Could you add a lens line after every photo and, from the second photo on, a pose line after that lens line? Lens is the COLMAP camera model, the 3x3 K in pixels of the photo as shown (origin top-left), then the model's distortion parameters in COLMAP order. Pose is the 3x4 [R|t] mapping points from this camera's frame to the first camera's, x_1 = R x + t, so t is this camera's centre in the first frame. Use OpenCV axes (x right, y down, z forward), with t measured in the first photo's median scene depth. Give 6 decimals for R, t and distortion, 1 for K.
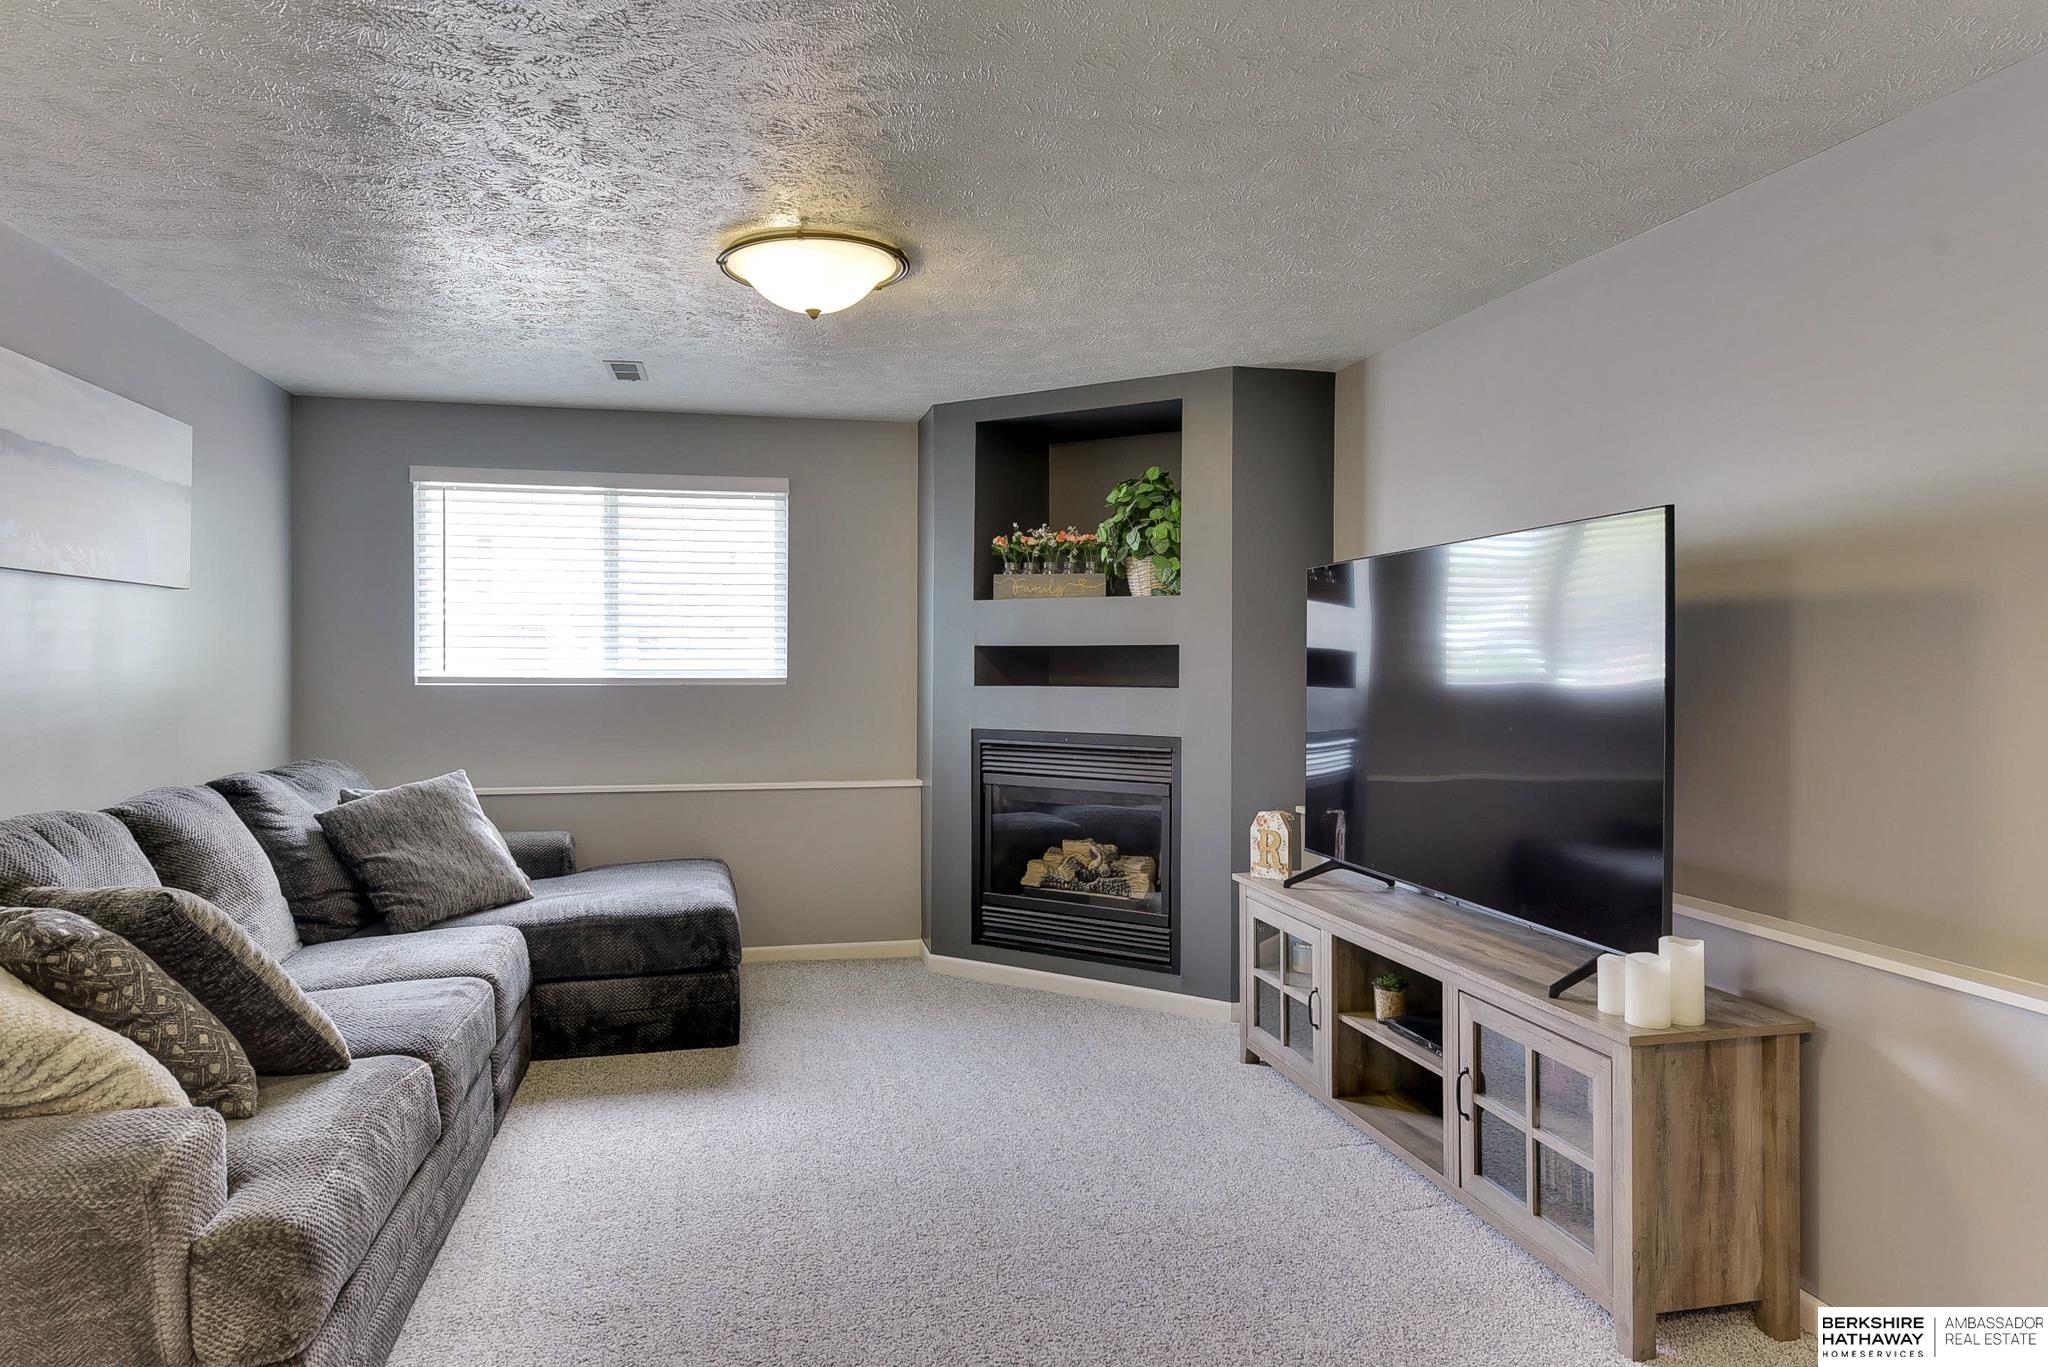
lens RADIAL K [[1231.0, 0, 1021.9], [0, 1231.0, 677.5], [0, 0, 1]] dist [0.004695, -0.005171]
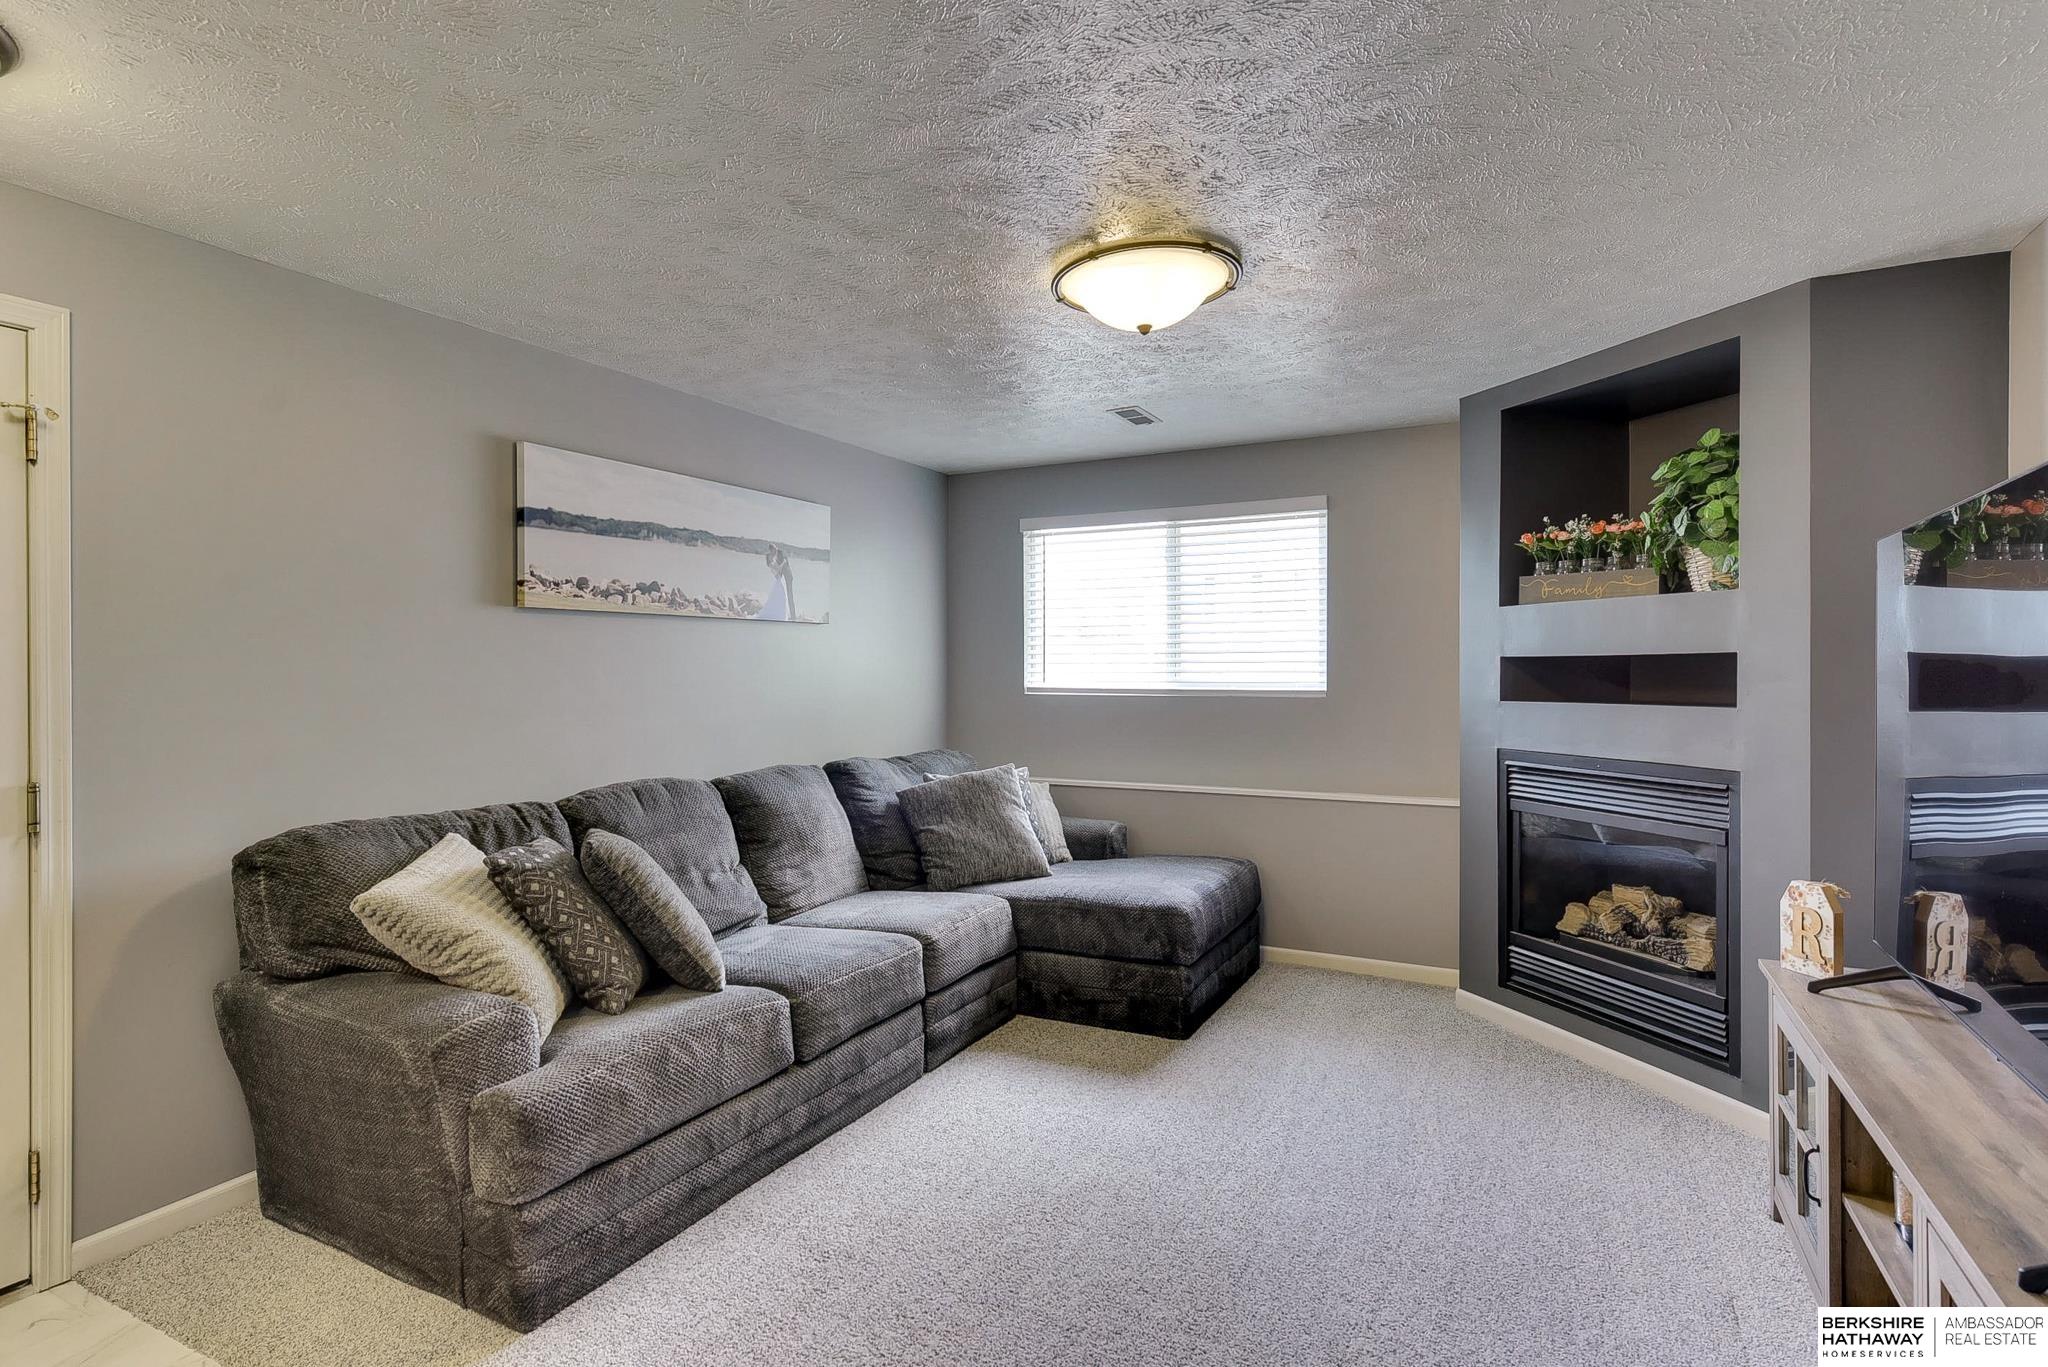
lens RADIAL K [[1057.6, 0, 1024.0], [0, 1057.6, 679.2], [0, 0, 1]] dist [0.003220, -0.003043]
pose [[0.756585, 0.001564, -0.653893, 0.222529], [-0.006431, 0.999967, -0.005049, -0.003388], [0.653863, 0.008025, 0.756570, 0.196933]]
